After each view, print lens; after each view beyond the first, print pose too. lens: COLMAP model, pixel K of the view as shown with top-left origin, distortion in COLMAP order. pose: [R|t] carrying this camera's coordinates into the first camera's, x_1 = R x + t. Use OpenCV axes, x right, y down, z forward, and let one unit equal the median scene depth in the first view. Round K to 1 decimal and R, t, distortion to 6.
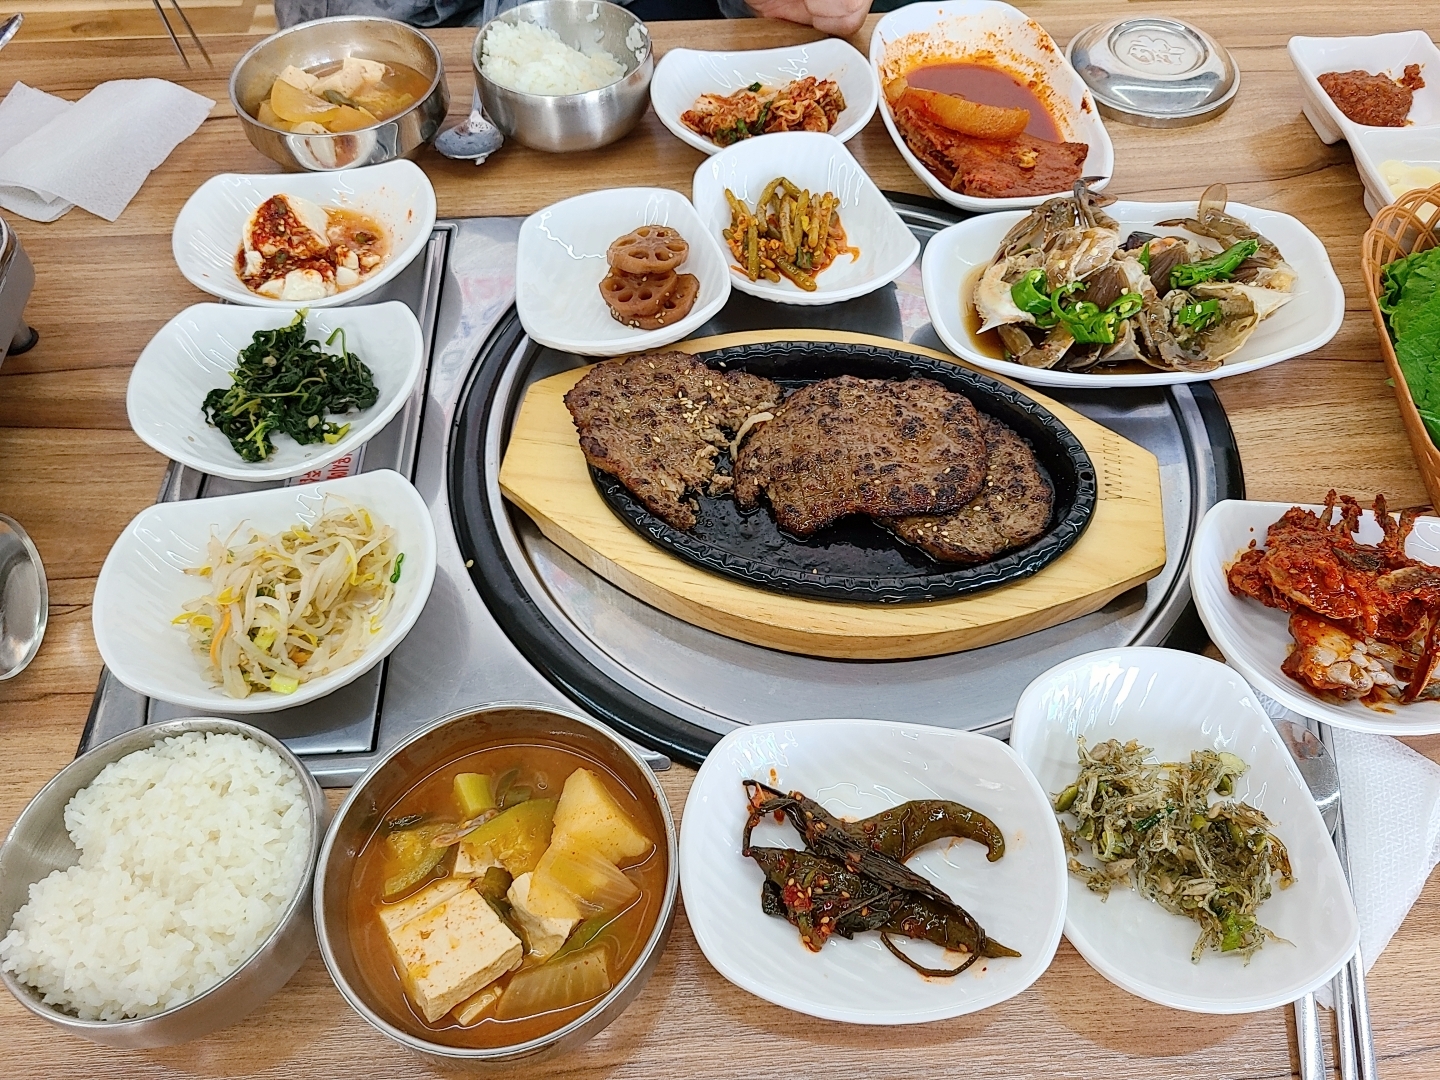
lens RADIAL K [[1139.2, 0, 720.0], [0, 1139.2, 540.0], [0, 0, 1]] dist [0.023535, -0.021771]
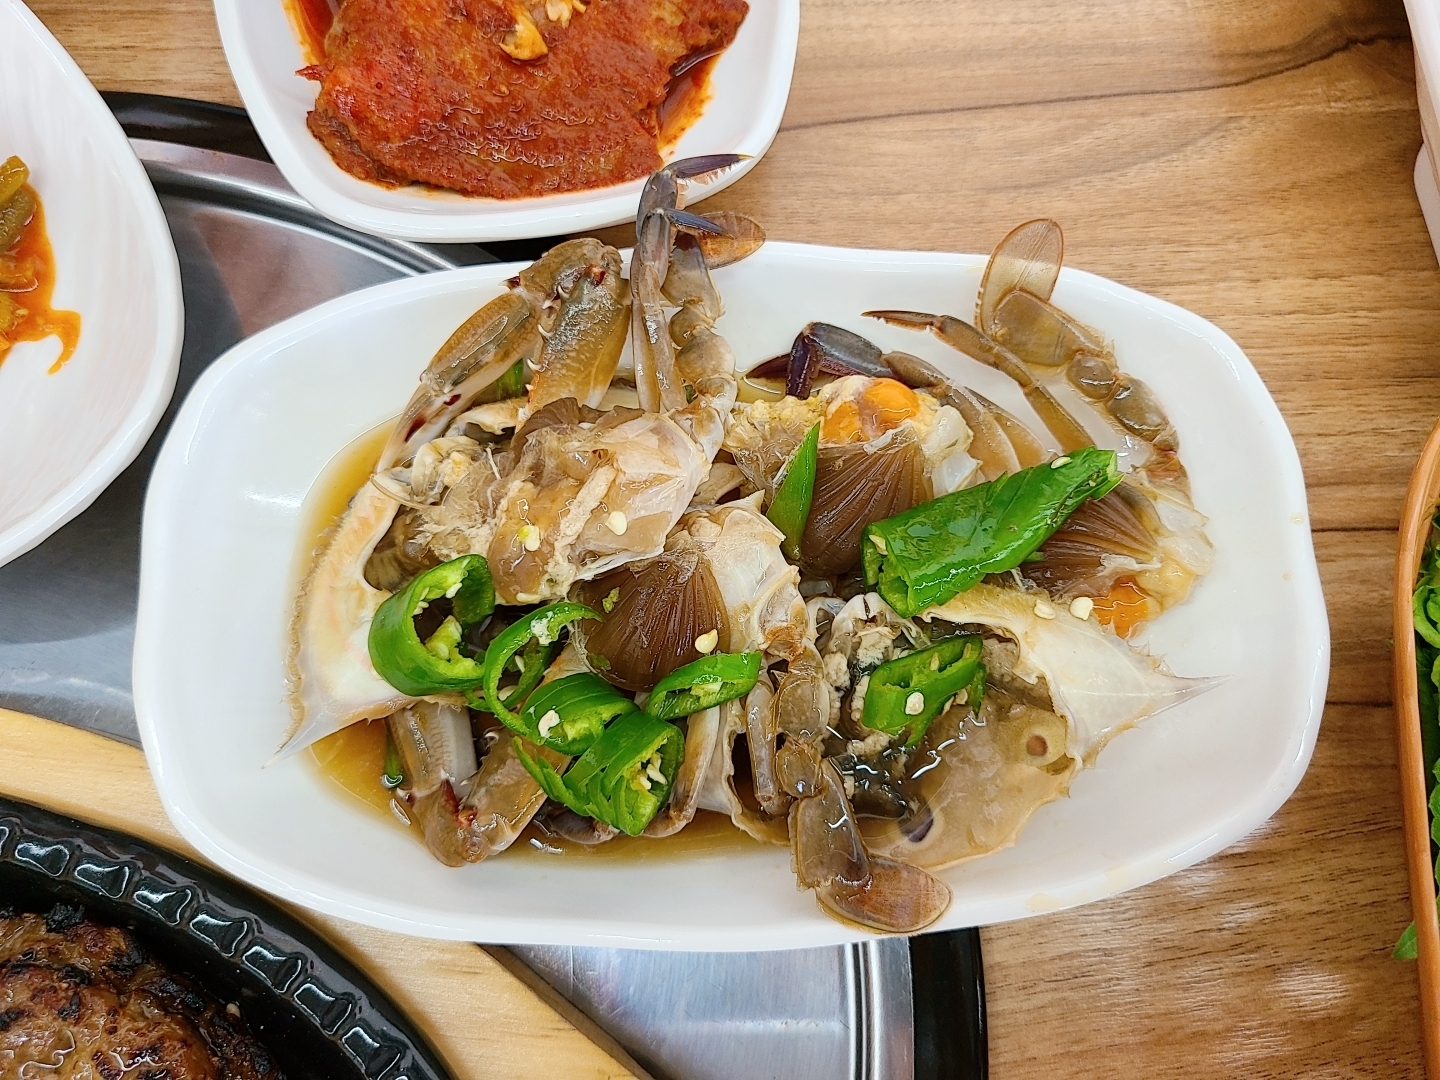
lens RADIAL K [[1139.2, 0, 720.0], [0, 1139.2, 540.0], [0, 0, 1]] dist [0.023535, -0.021771]
pose [[0.996422, -0.007667, 0.084171, 0.325689], [-0.020723, 0.943317, 0.331247, -0.349627], [-0.081939, -0.331806, 0.939782, 0.689418]]
